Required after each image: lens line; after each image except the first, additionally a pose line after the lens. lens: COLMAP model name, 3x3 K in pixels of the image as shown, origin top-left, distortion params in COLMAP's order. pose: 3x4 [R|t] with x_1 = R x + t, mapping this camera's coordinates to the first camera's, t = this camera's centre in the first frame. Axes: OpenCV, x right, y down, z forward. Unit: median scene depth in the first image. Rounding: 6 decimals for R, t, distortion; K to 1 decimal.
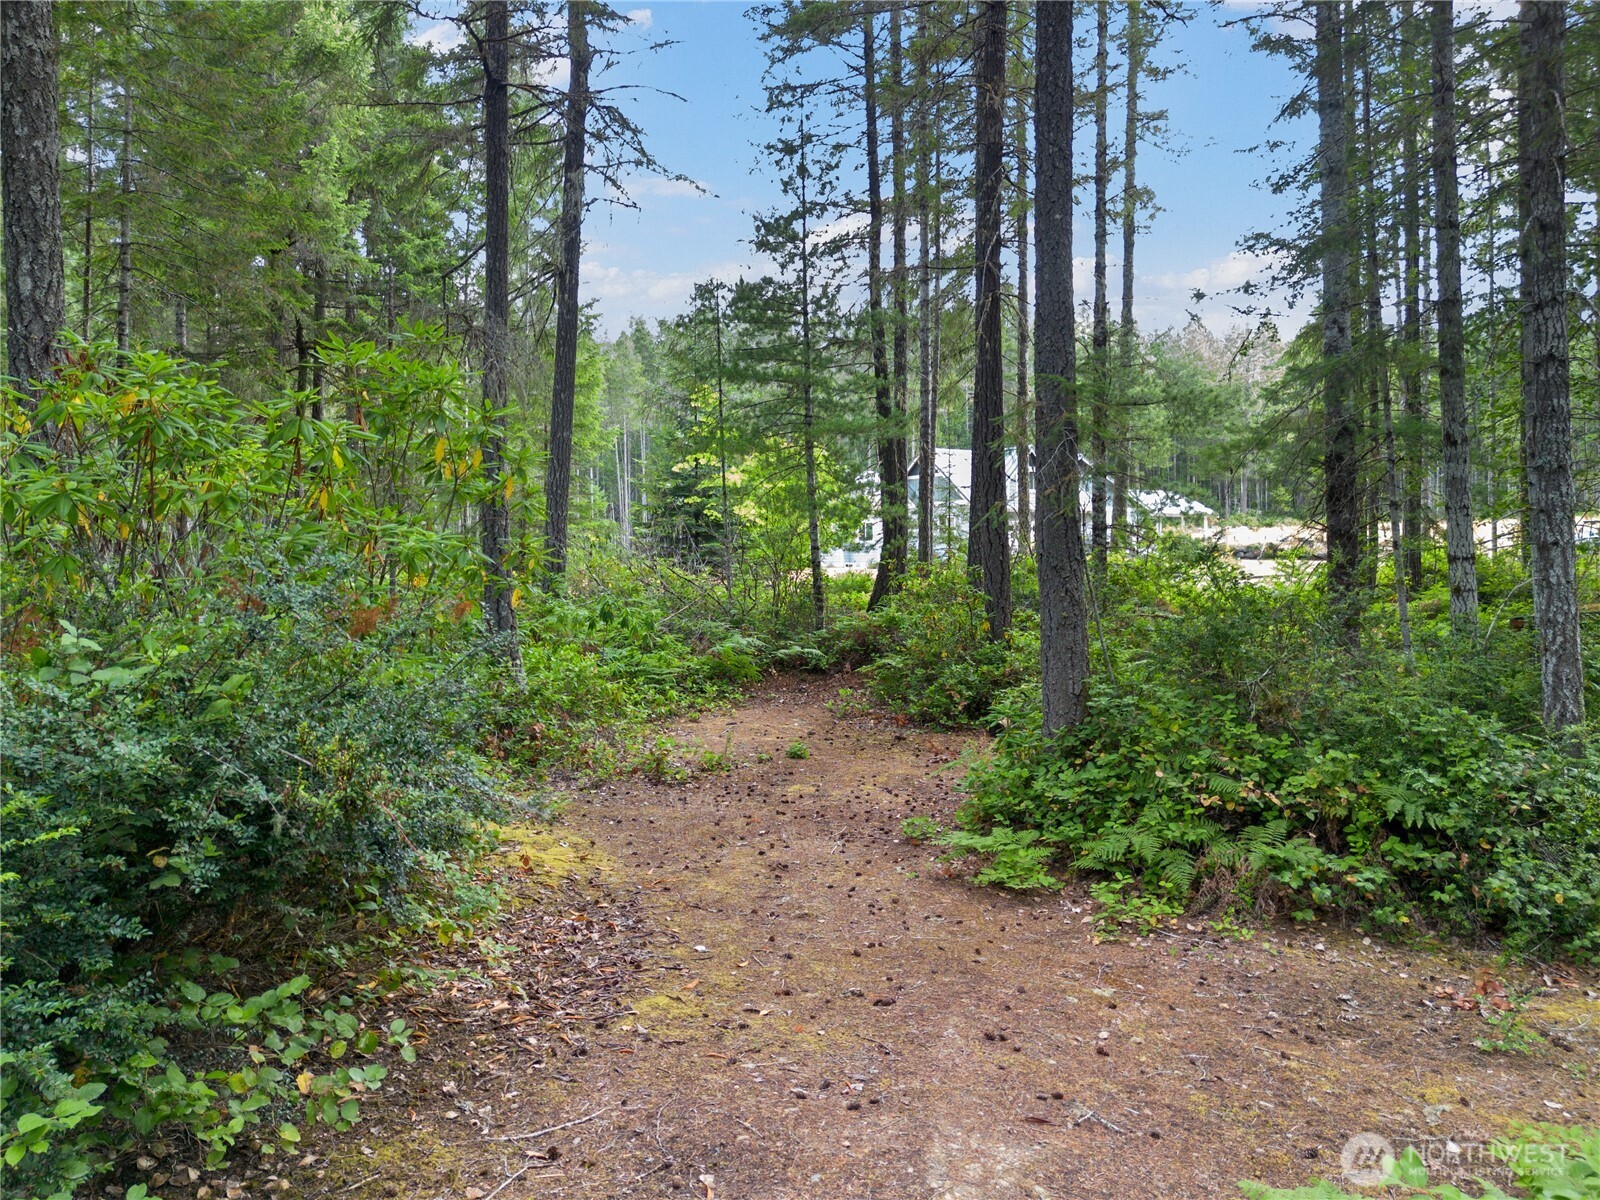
lens RADIAL K [[1139.9, 0, 804.7], [0, 1139.9, 589.3], [0, 0, 1]] dist [0.059545, -0.048501]
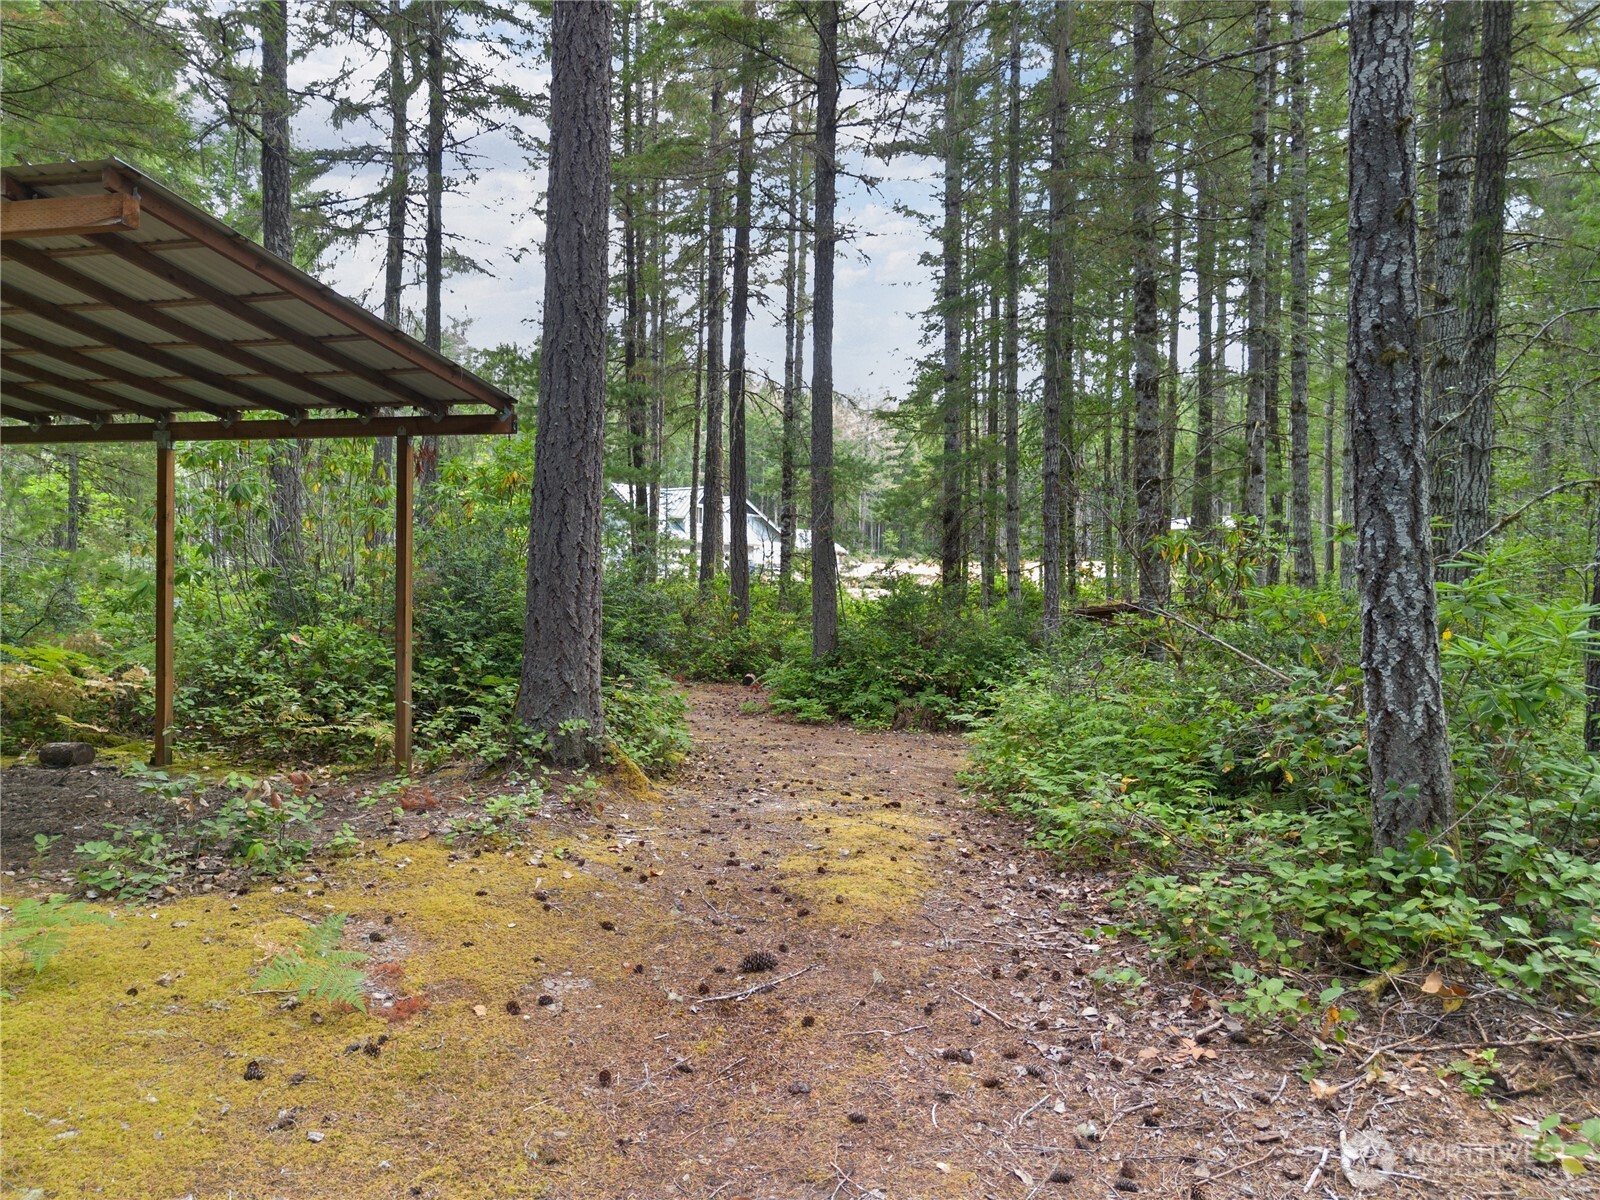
lens RADIAL K [[1139.9, 0, 797.7], [0, 1139.9, 607.2], [0, 0, 1]] dist [0.059545, -0.048501]
pose [[0.951364, 0.017352, 0.307580, -0.459160], [-0.013706, 0.999808, -0.014011, 0.084556], [-0.307764, 0.009114, 0.951419, -0.899424]]
